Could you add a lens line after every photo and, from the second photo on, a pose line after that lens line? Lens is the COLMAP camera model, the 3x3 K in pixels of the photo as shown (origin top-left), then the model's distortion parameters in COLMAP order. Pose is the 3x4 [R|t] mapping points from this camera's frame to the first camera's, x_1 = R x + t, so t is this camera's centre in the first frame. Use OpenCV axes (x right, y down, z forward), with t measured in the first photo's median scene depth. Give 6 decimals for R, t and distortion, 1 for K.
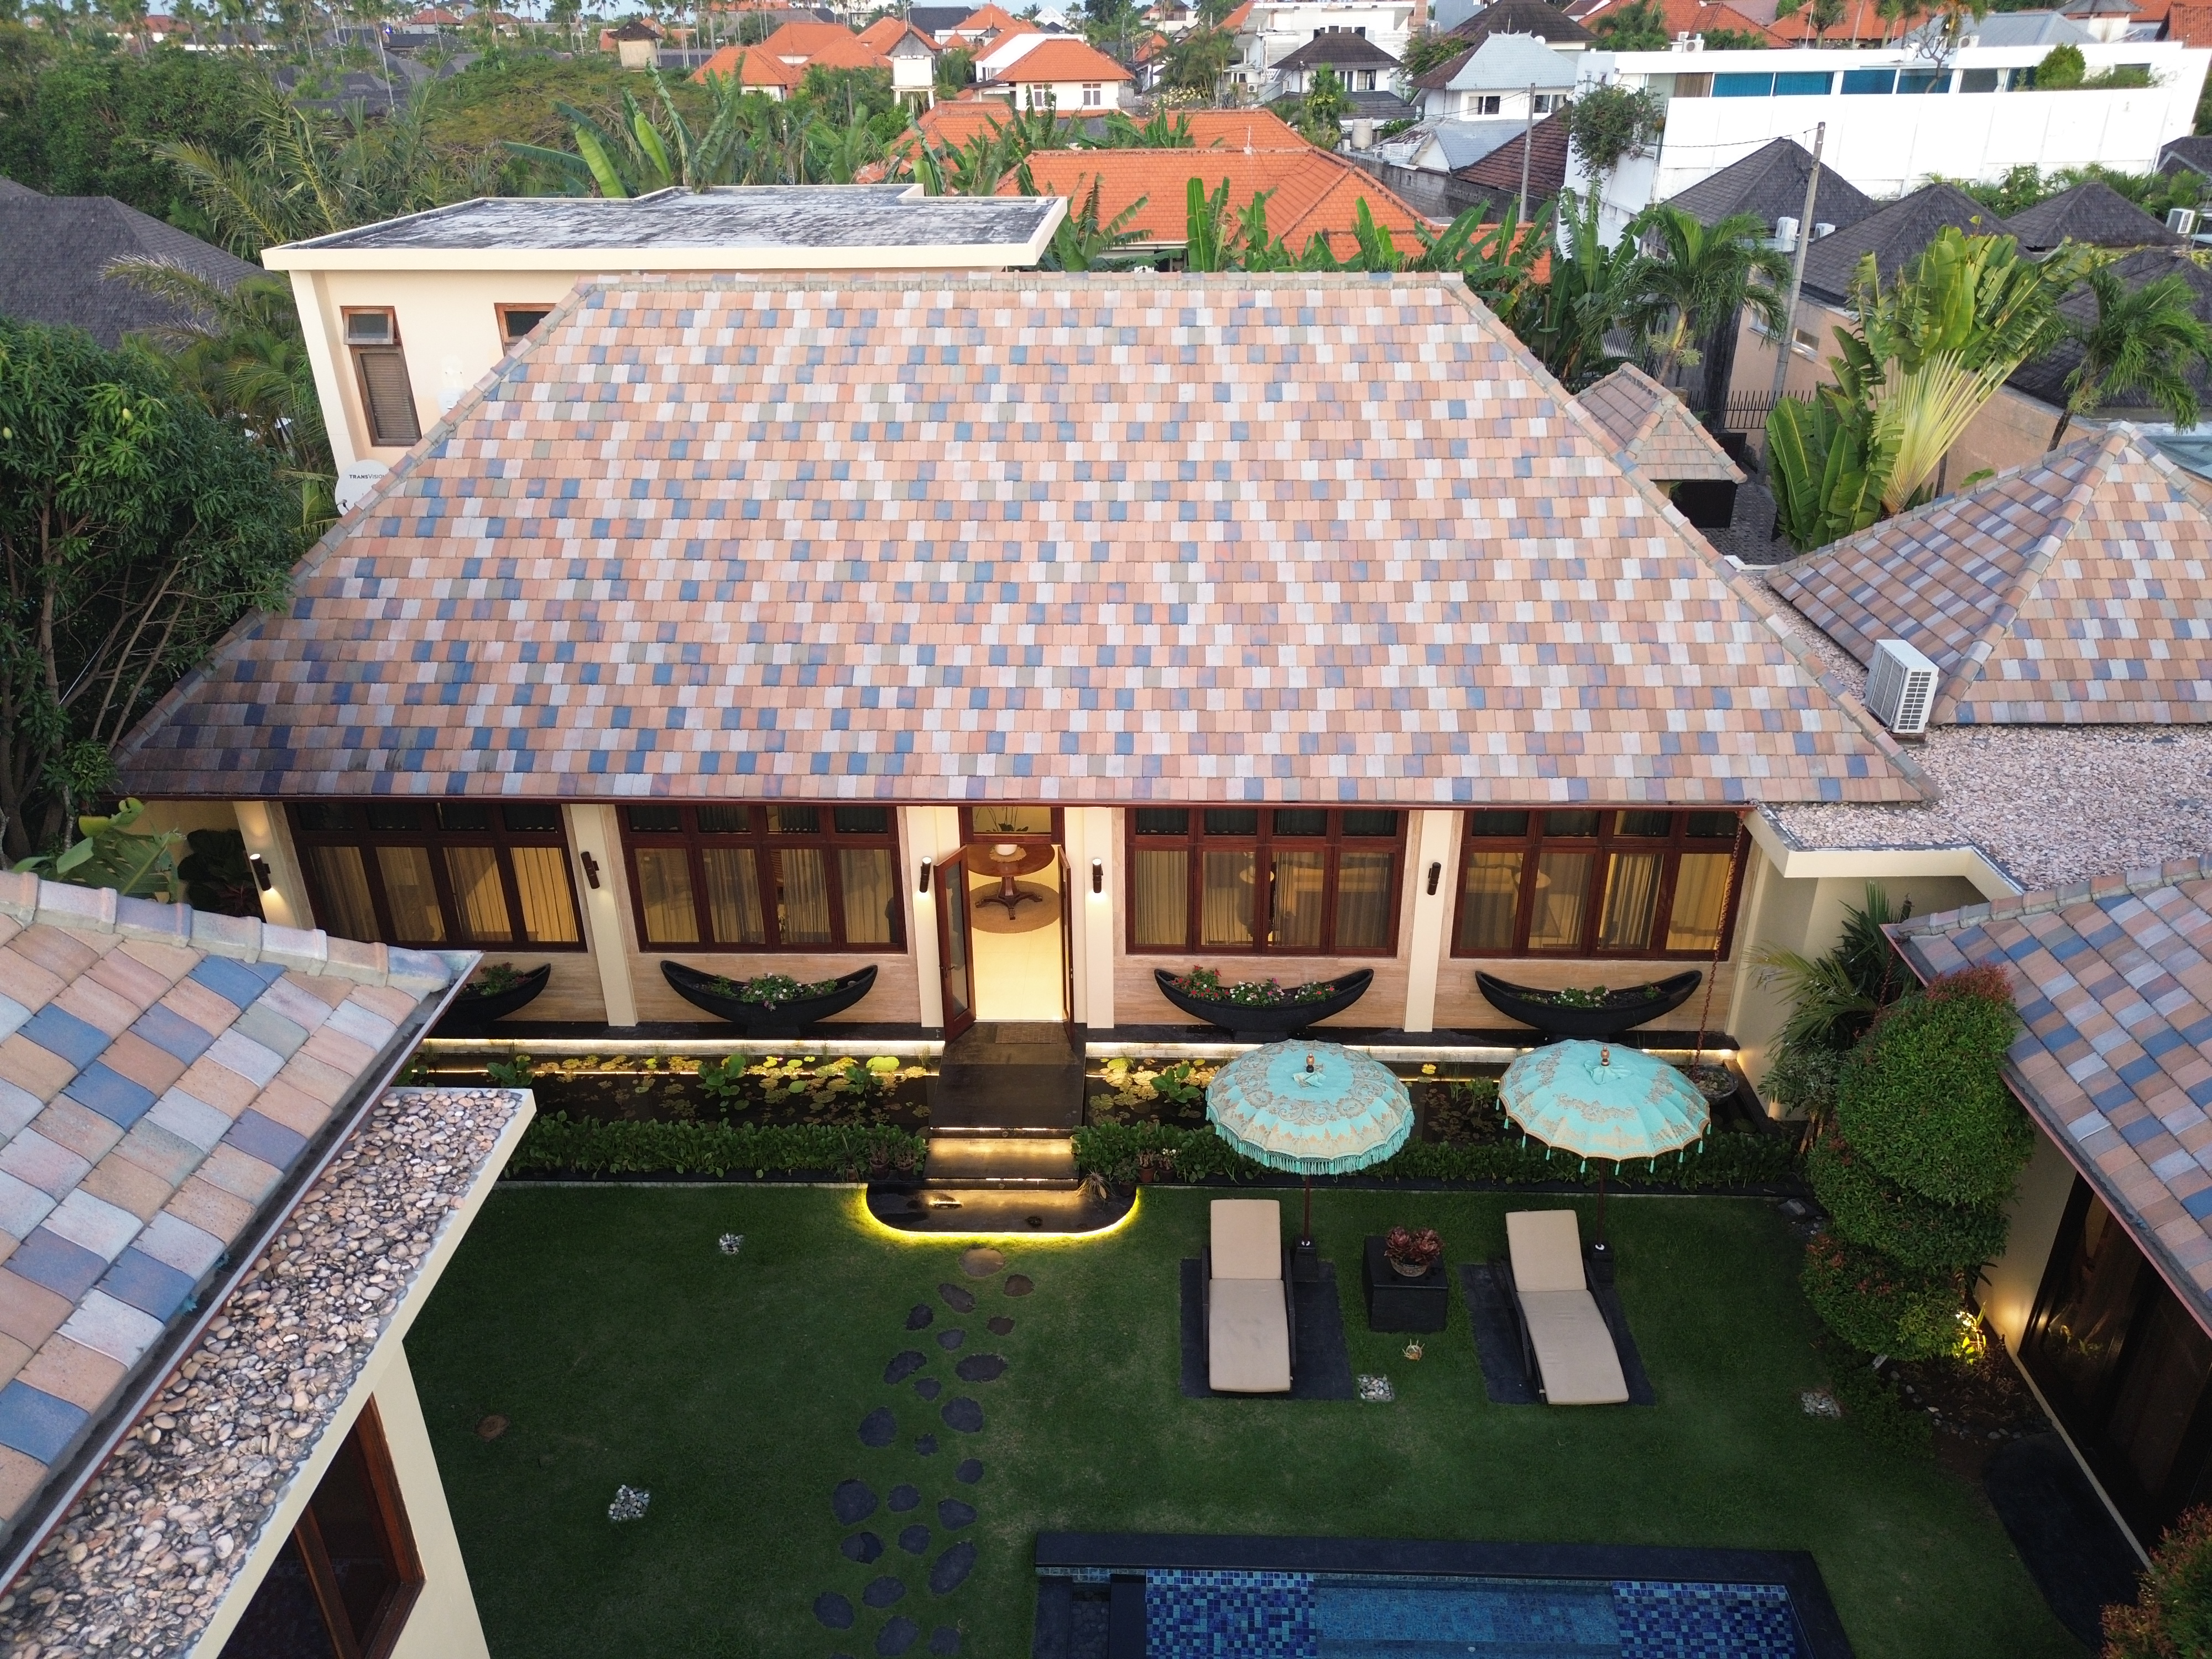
lens RADIAL K [[1565.0, 0, 1106.0], [0, 1565.0, 829.5], [0, 0, 1]] dist [0.060948, -0.070739]
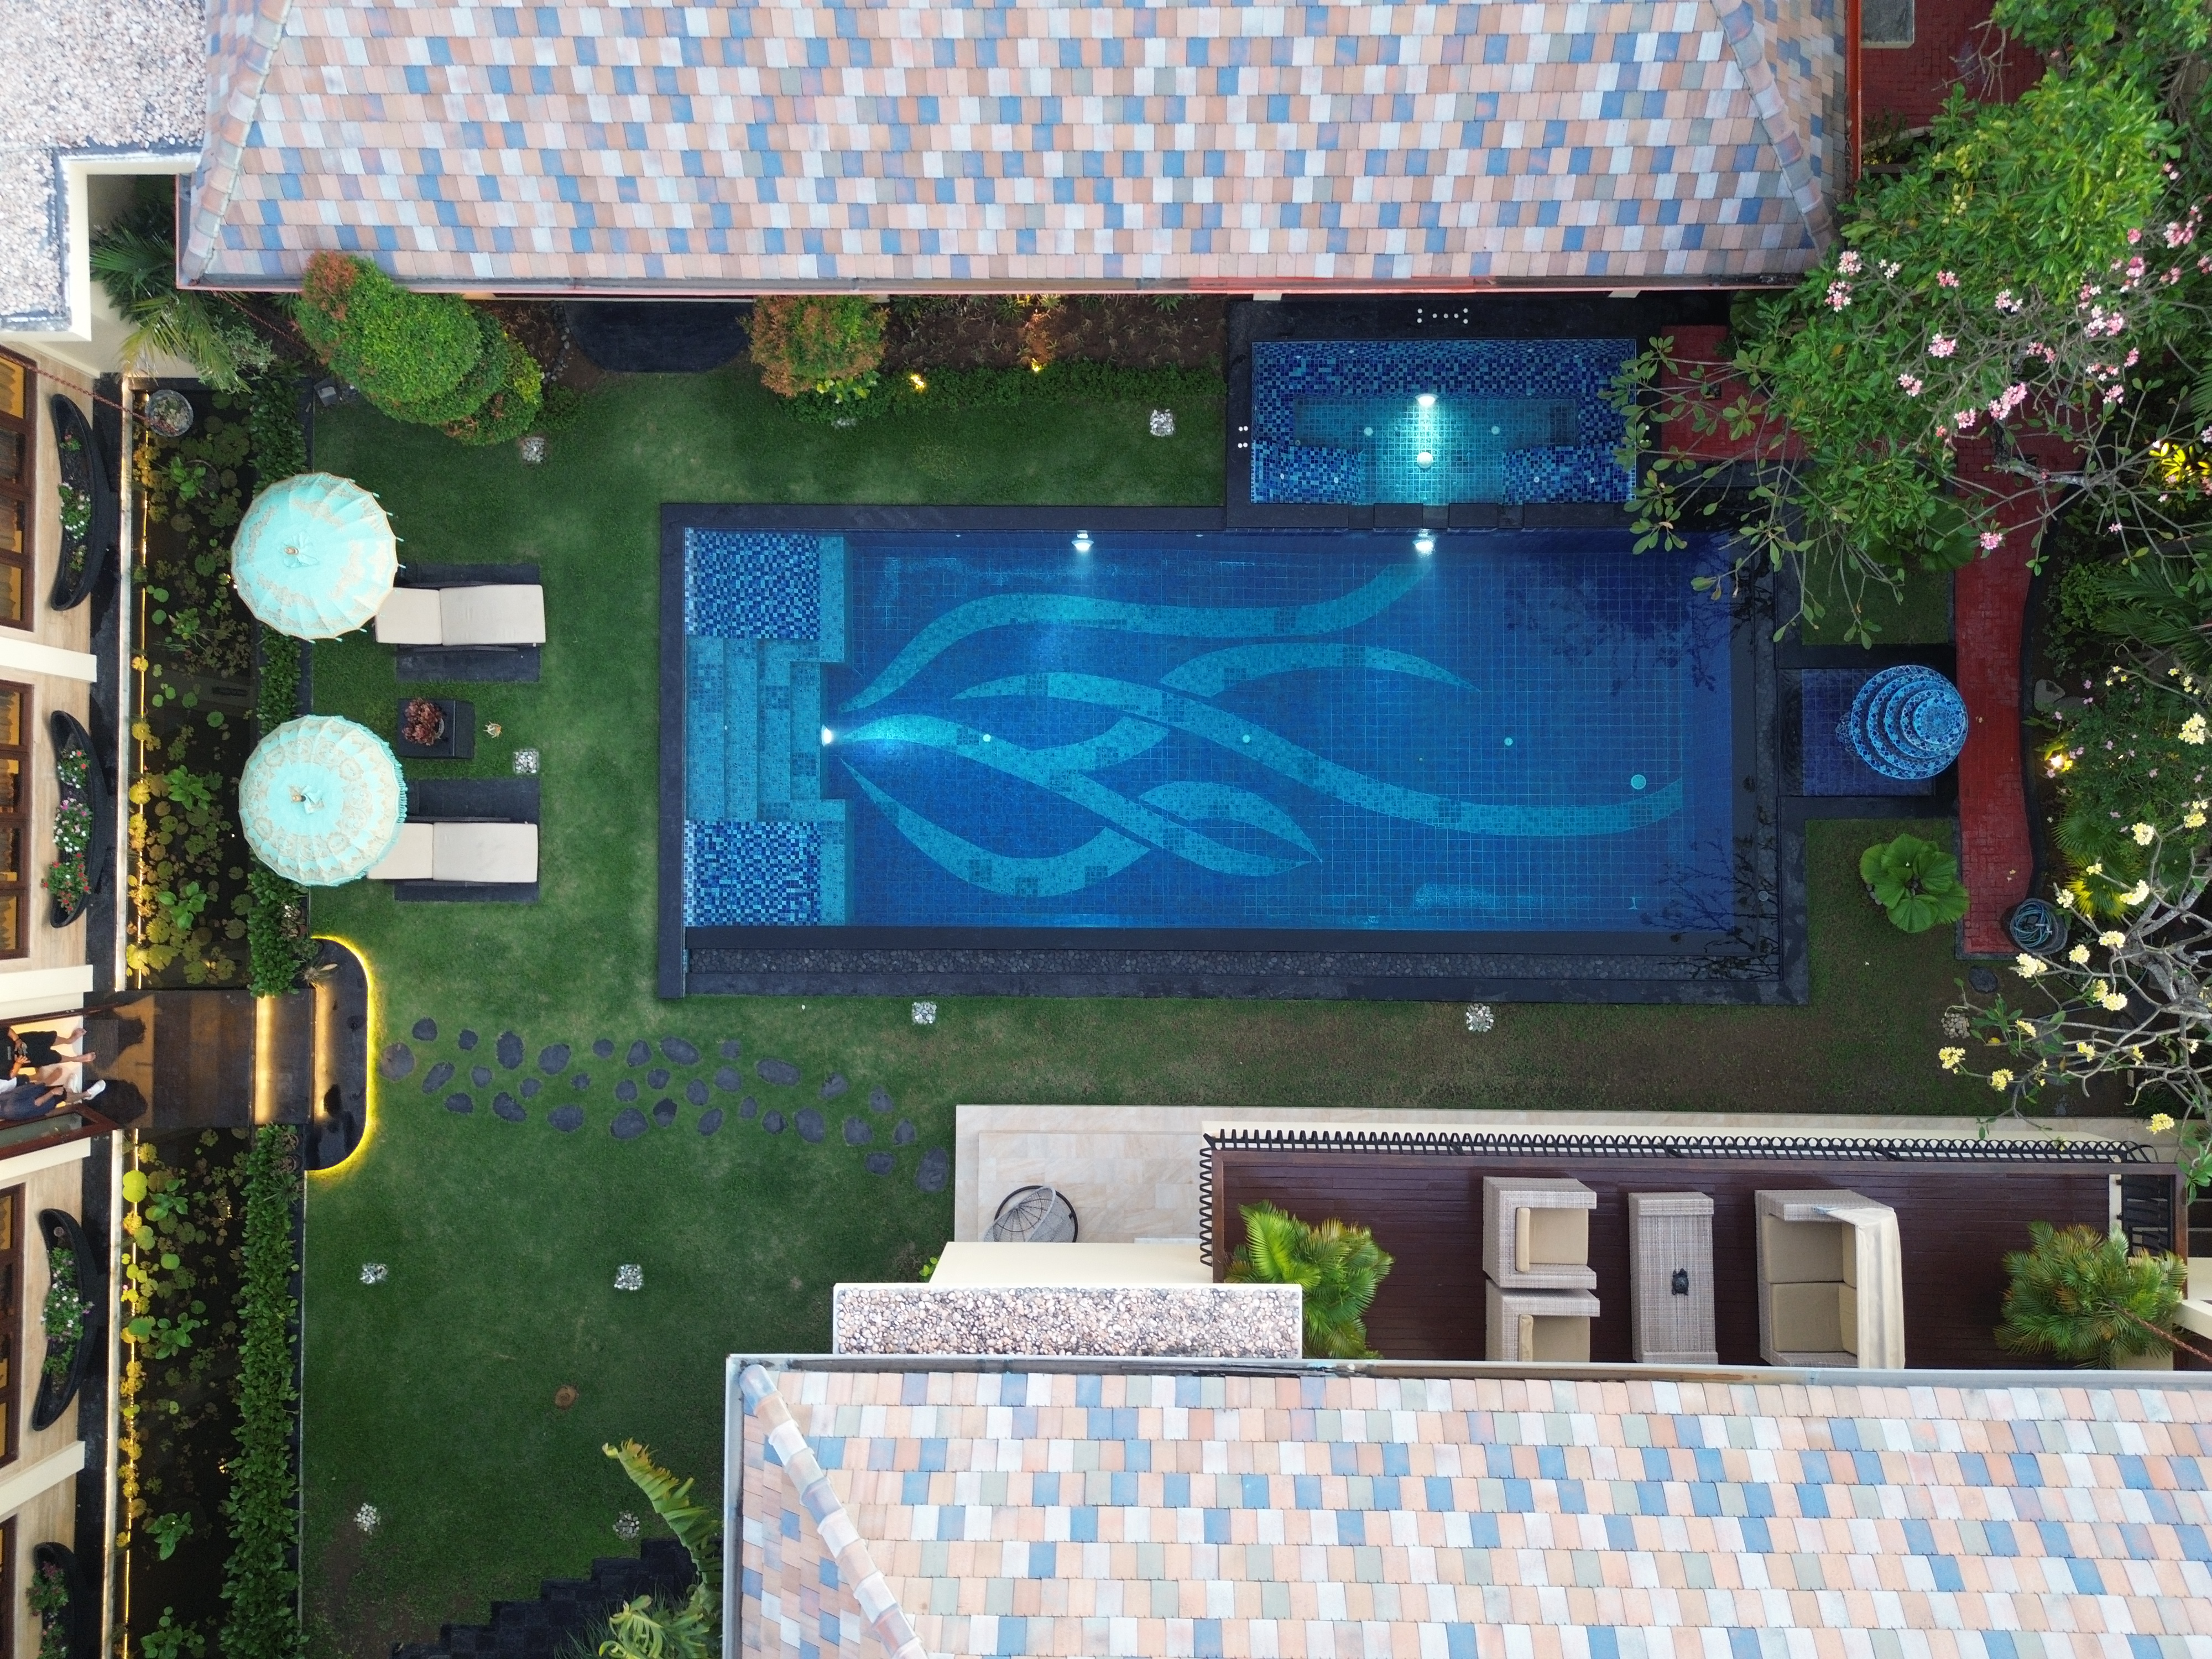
lens RADIAL K [[1565.0, 0, 1106.0], [0, 1565.0, 829.5], [0, 0, 1]] dist [0.060948, -0.070739]
pose [[-0.031147, -0.998987, 0.032486, 0.048302], [0.454634, 0.014785, 0.890556, -0.611597], [-0.890133, 0.042508, 0.453713, -0.071533]]
